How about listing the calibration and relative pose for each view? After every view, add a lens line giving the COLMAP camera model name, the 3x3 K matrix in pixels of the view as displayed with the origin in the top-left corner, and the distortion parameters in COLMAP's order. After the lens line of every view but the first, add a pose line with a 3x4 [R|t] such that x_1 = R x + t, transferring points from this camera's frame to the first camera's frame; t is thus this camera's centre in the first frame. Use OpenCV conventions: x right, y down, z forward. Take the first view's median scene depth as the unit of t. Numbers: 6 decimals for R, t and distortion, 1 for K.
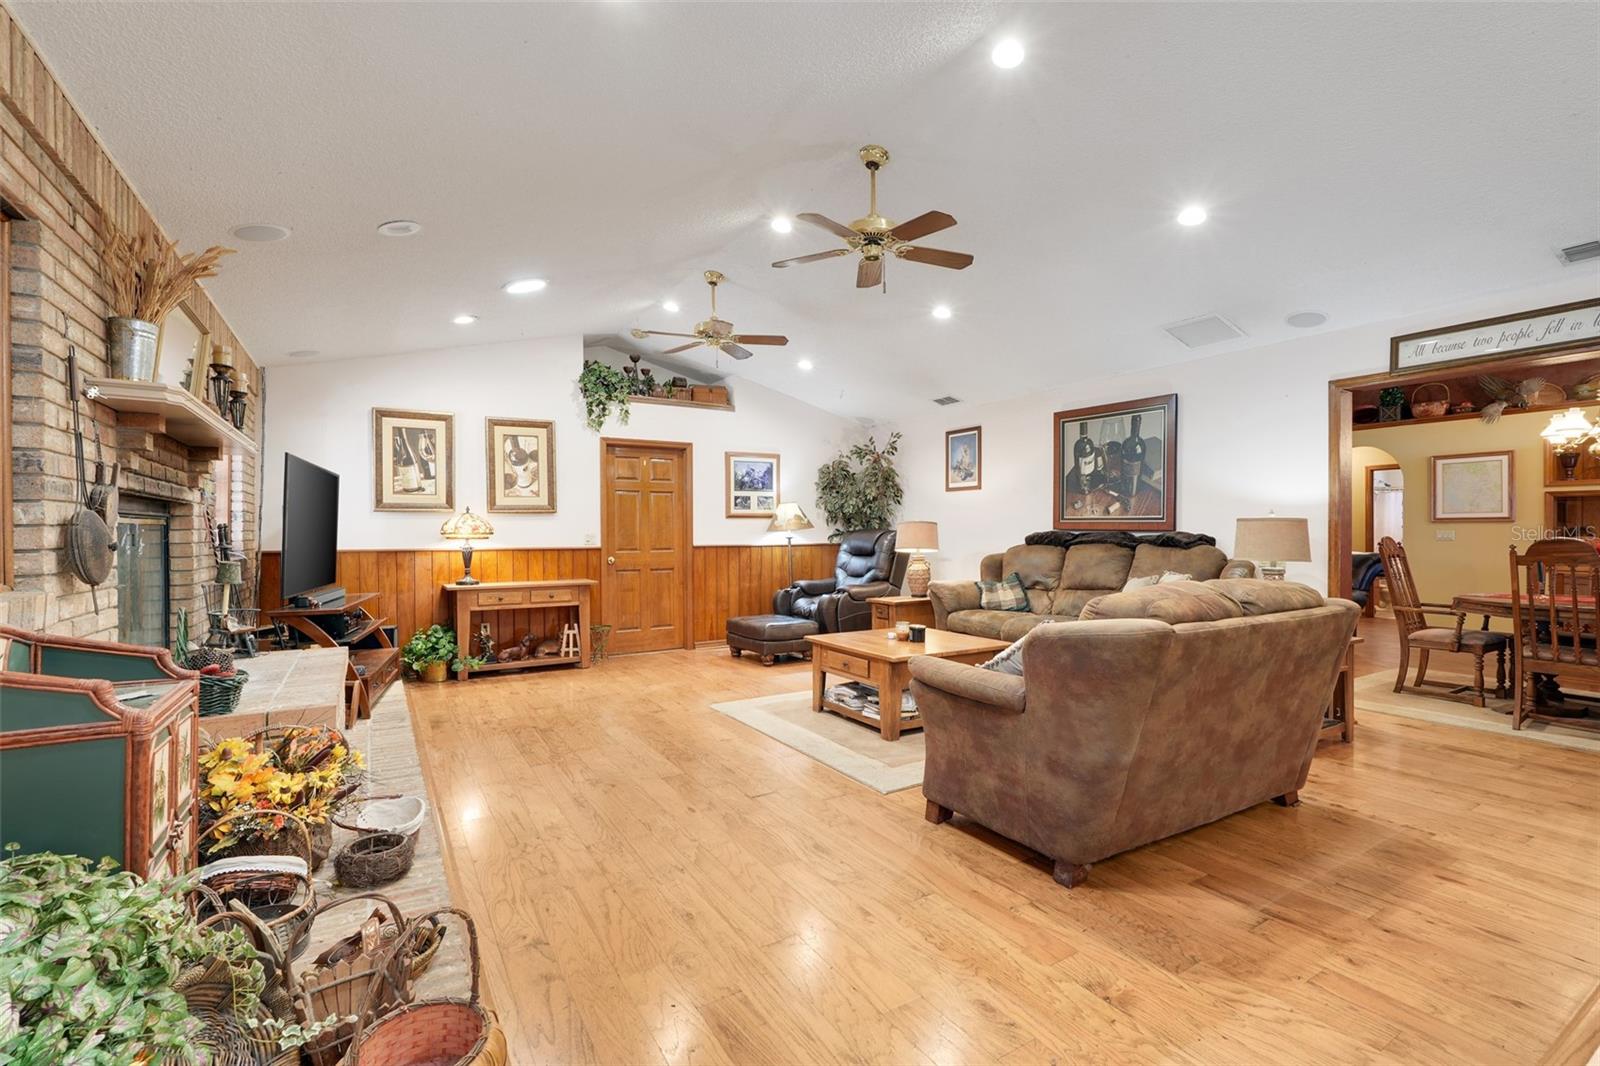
lens RADIAL K [[706.4, 0, 792.0], [0, 706.4, 534.0], [0, 0, 1]] dist [-0.014677, 0.007932]
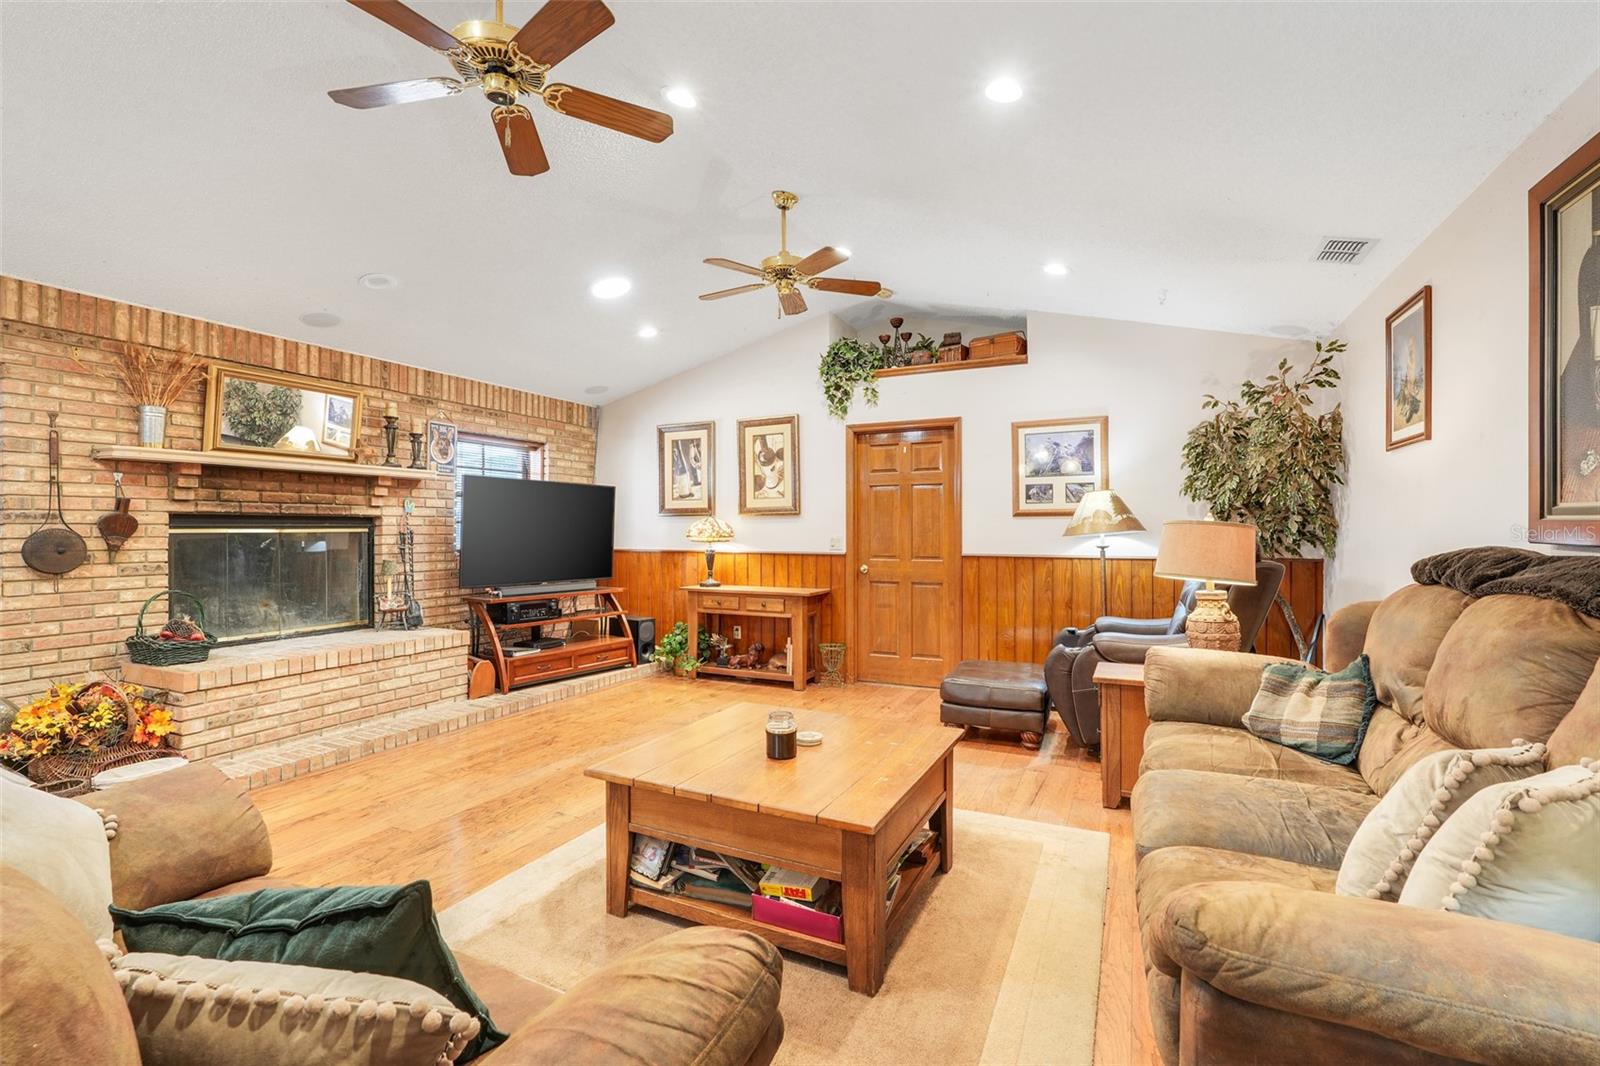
lens RADIAL K [[706.4, 0, 798.0], [0, 706.4, 527.0], [0, 0, 1]] dist [-0.014677, 0.007932]
pose [[0.549430, -0.000052, -0.835540, 0.438589], [-0.002278, 0.999996, -0.001560, -0.012437], [0.835537, 0.002760, 0.549428, 0.506489]]
